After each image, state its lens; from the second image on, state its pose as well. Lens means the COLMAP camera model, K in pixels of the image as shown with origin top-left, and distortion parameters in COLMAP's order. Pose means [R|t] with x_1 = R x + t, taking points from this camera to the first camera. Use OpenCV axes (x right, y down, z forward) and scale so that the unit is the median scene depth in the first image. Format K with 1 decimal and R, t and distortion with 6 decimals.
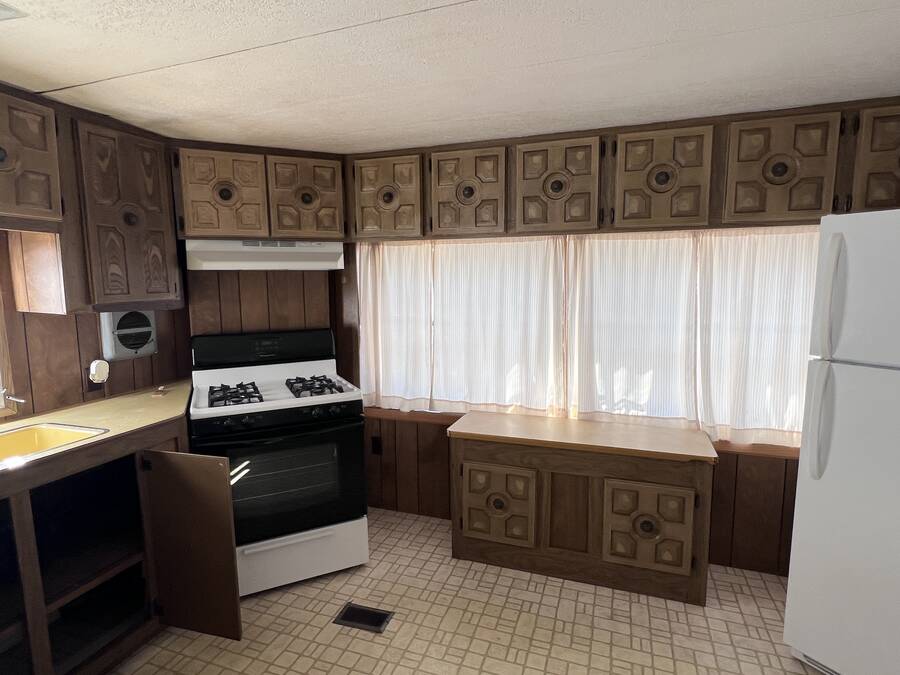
lens RADIAL K [[486.6, 0, 447.5], [0, 486.6, 337.3], [0, 0, 1]] dist [-0.002958, 0.000886]
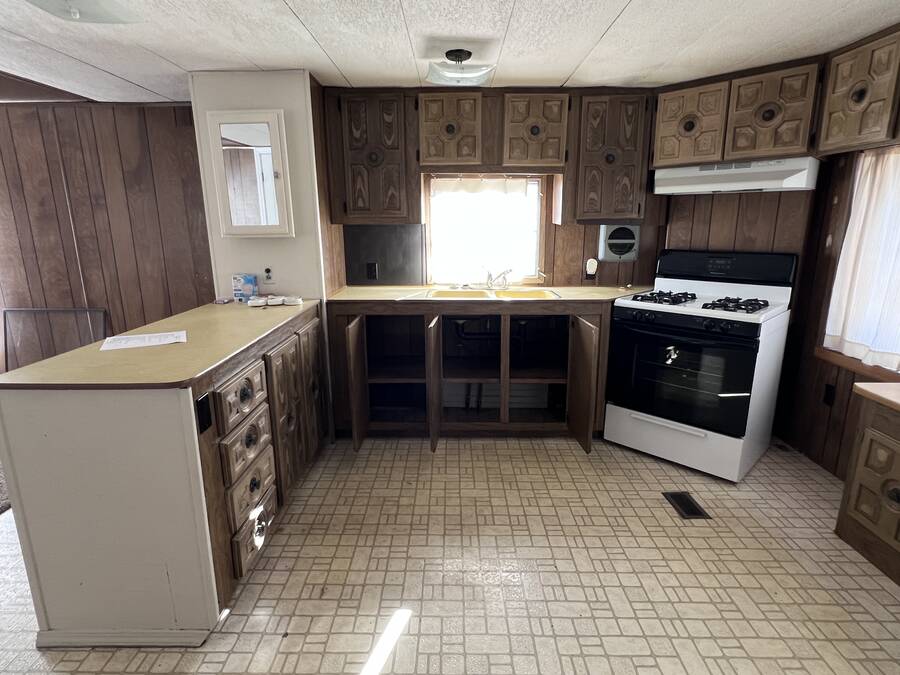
lens RADIAL K [[486.6, 0, 445.0], [0, 486.6, 336.6], [0, 0, 1]] dist [-0.002958, 0.000886]
pose [[0.326212, 0.229066, -0.917123, 0.511221], [-0.105614, 0.972953, 0.205444, 0.018152], [0.939378, 0.029842, 0.341581, 0.064173]]
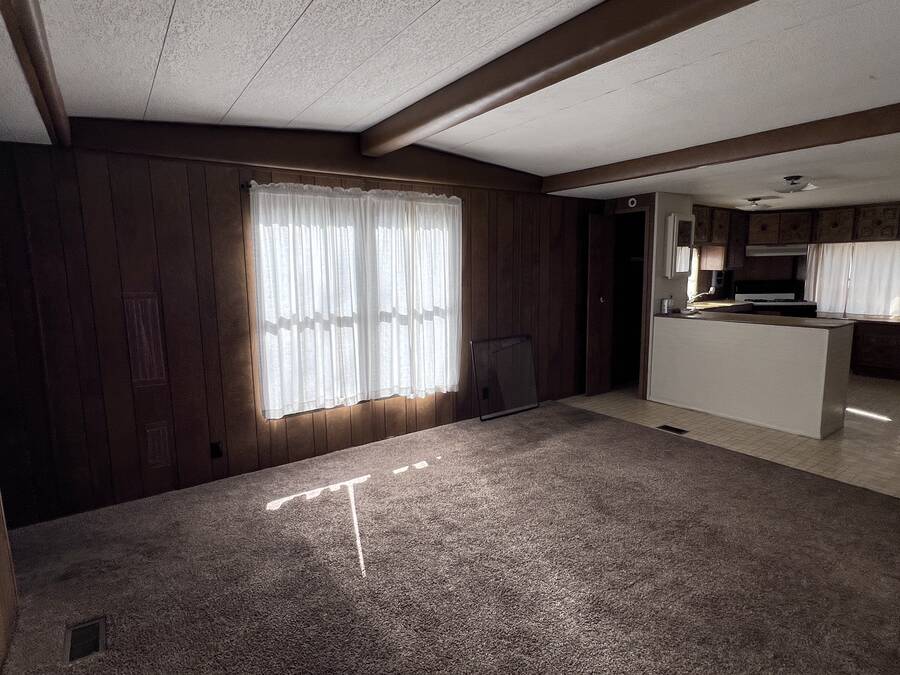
lens RADIAL K [[486.6, 0, 450.7], [0, 486.6, 333.4], [0, 0, 1]] dist [-0.002958, 0.000886]
pose [[0.820414, 0.075069, -0.566820, -0.291343], [-0.057393, 0.997149, 0.048990, 0.255951], [0.568882, -0.007660, 0.822384, -2.196805]]
